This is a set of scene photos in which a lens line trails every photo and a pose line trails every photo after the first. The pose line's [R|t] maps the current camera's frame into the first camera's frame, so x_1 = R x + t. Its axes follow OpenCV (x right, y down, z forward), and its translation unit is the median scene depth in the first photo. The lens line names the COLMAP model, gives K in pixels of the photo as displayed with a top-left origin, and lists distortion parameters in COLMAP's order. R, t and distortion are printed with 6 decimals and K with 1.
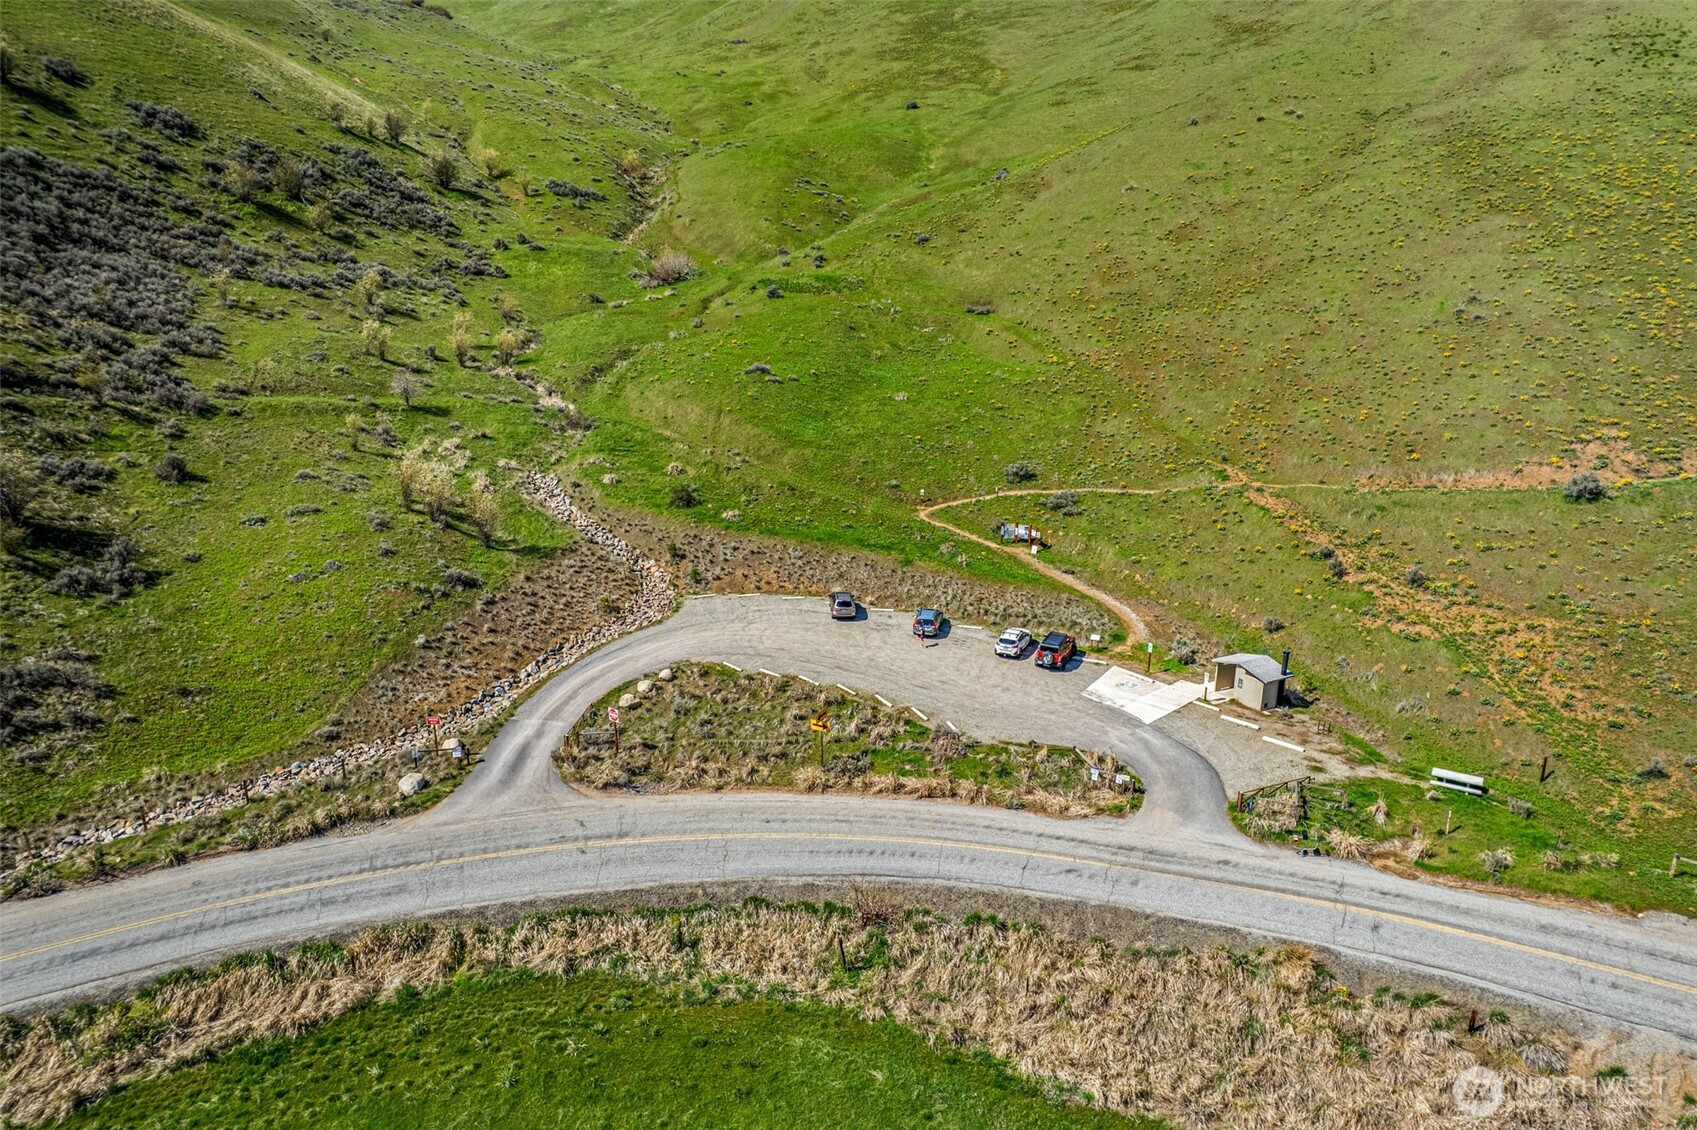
lens RADIAL K [[1099.9, 0, 848.5], [0, 1099.9, 565.0], [0, 0, 1]] dist [-0.079046, 0.073544]
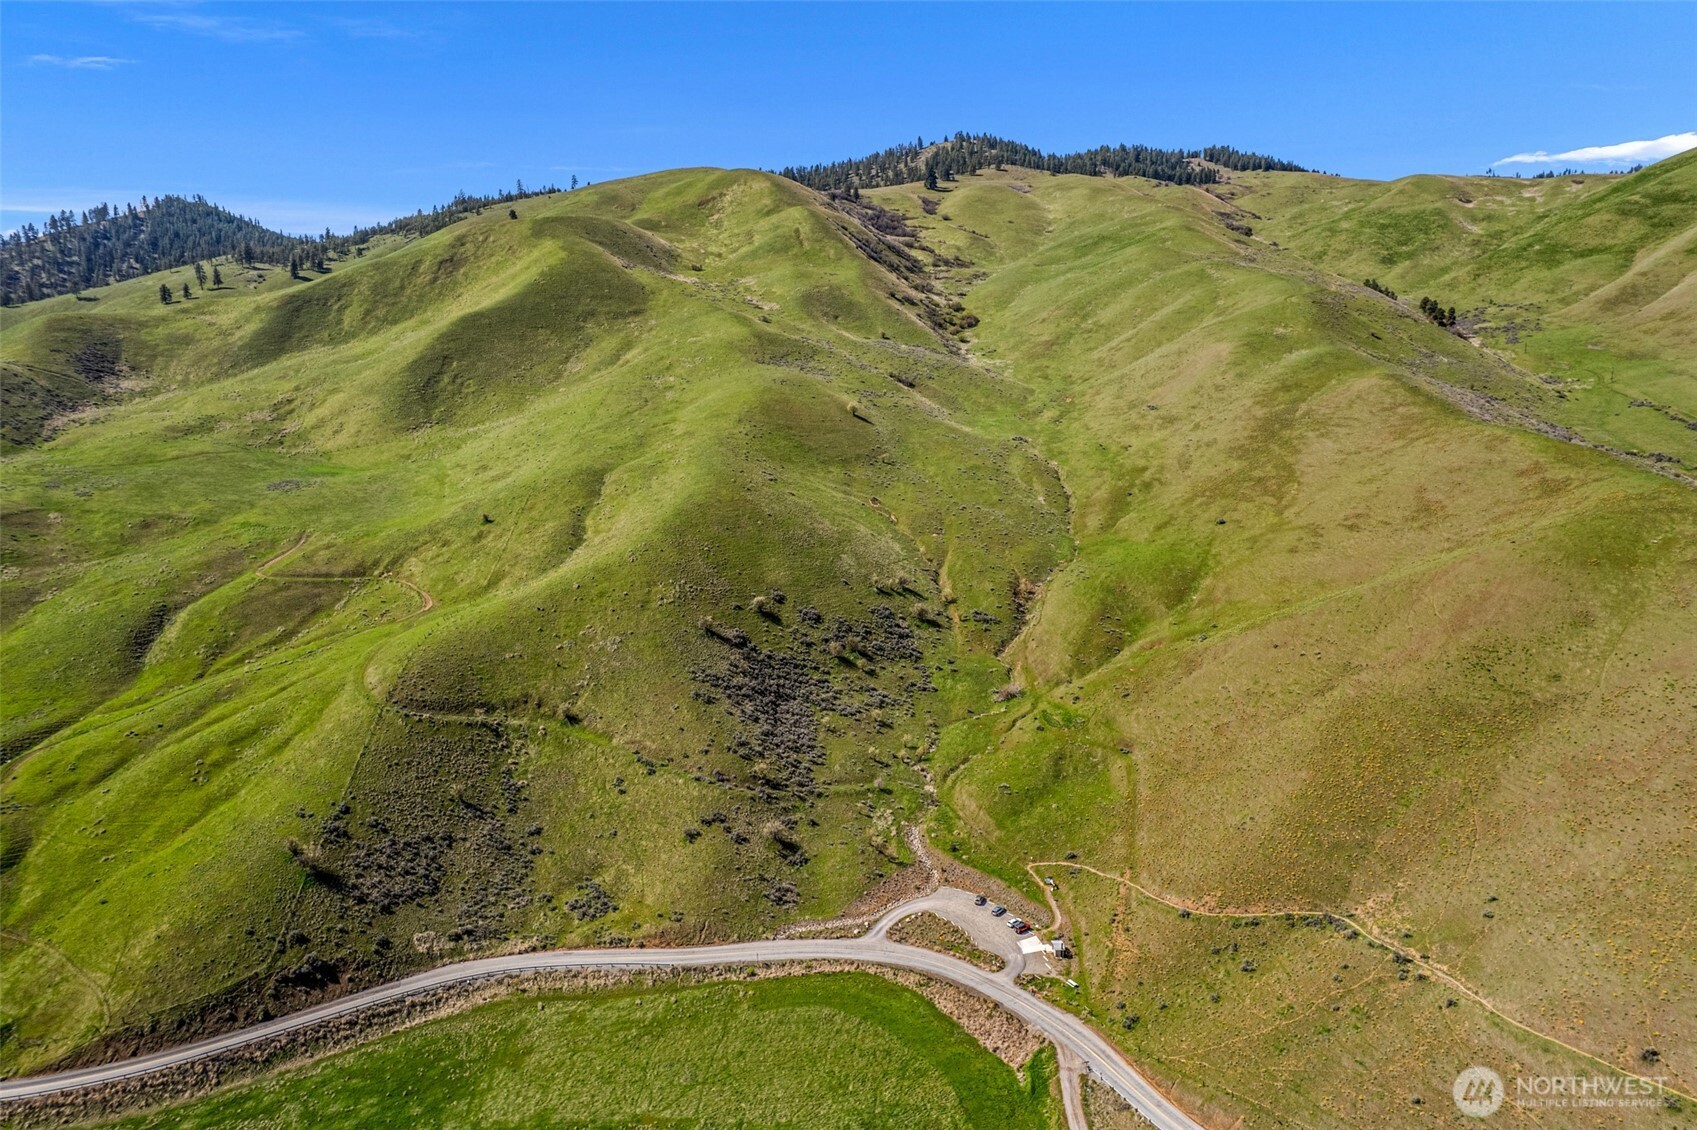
lens RADIAL K [[1099.9, 0, 848.5], [0, 1099.9, 565.0], [0, 0, 1]] dist [-0.079046, 0.073544]
pose [[0.891237, 0.073187, -0.447594, 1.088390], [-0.115002, 0.991108, -0.066929, -0.730493], [0.438716, 0.111124, 0.891728, -2.368674]]
